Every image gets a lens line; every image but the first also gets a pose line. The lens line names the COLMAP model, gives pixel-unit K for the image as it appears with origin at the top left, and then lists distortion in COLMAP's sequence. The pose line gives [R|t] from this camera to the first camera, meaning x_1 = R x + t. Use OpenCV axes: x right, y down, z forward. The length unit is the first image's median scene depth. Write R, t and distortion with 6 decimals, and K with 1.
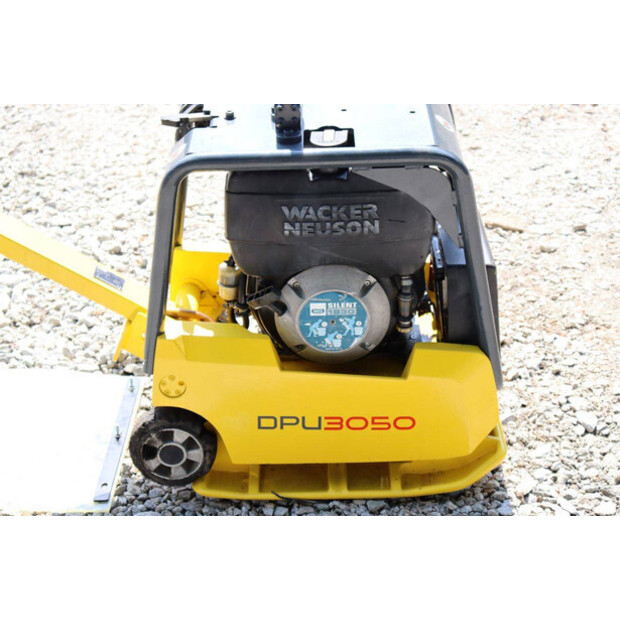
lens RADIAL K [[1211.9, 0, 311.8], [0, 1211.9, 312.2], [0, 0, 1]] dist [0.241243, 0.440525]
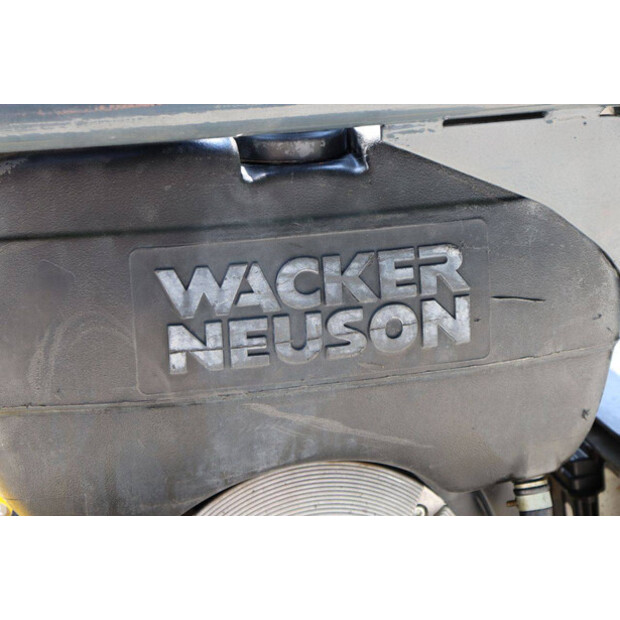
lens RADIAL K [[1420.0, 0, 312.0], [0, 1420.0, 313.0], [0, 0, 1]] dist [0.326727, 1.070501]
pose [[0.974624, -0.069596, 0.212752, -0.060081], [0.112545, 0.973927, -0.196978, -0.003873], [-0.193496, 0.215923, 0.957046, 0.628066]]
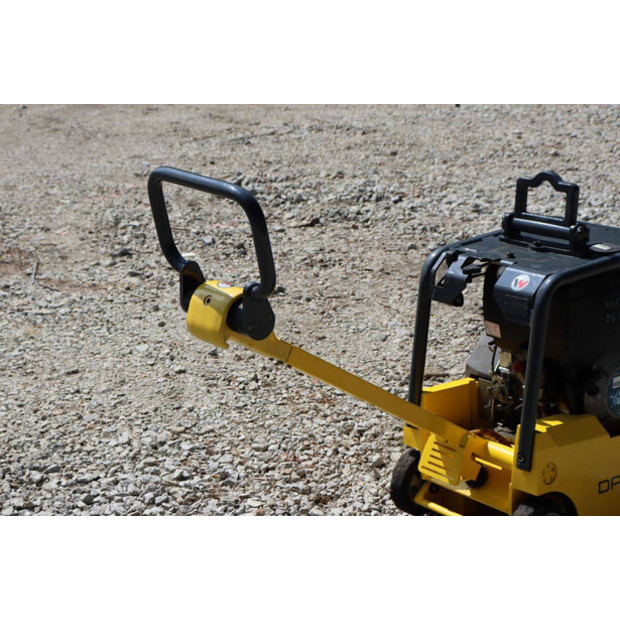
lens RADIAL K [[1420.0, 0, 312.0], [0, 1420.0, 313.0], [0, 0, 1]] dist [0.326727, 1.070501]
pose [[0.771354, -0.194263, 0.606032, -1.152585], [0.336779, 0.932608, -0.129704, 0.019024], [-0.539993, 0.304147, 0.784795, -0.042544]]
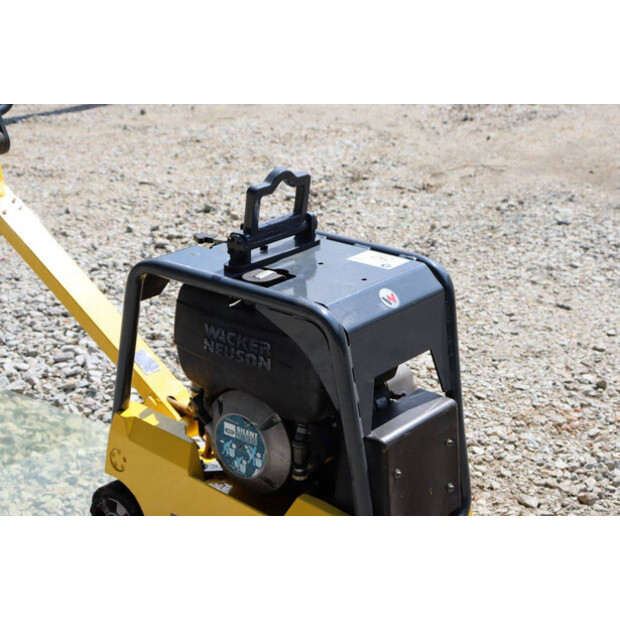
lens RADIAL K [[1420.0, 0, 312.0], [0, 1420.0, 313.0], [0, 0, 1]] dist [0.326727, 1.070501]
pose [[0.782855, 0.251897, -0.568934, 0.750431], [-0.339889, 0.939031, -0.051929, -0.058328], [0.521166, 0.234027, 0.820742, -0.015421]]
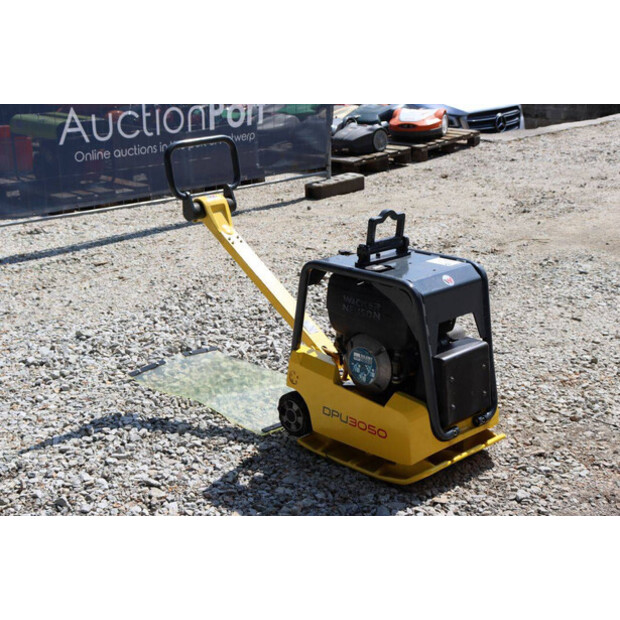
lens RADIAL K [[1051.4, 0, 300.2], [0, 1051.4, 310.6], [0, 0, 1]] dist [0.138650, 0.190930]
pose [[0.703519, 0.225653, -0.673901, 1.027933], [-0.362344, 0.929634, -0.066985, 0.072728], [0.611366, 0.291309, 0.735779, -0.274738]]
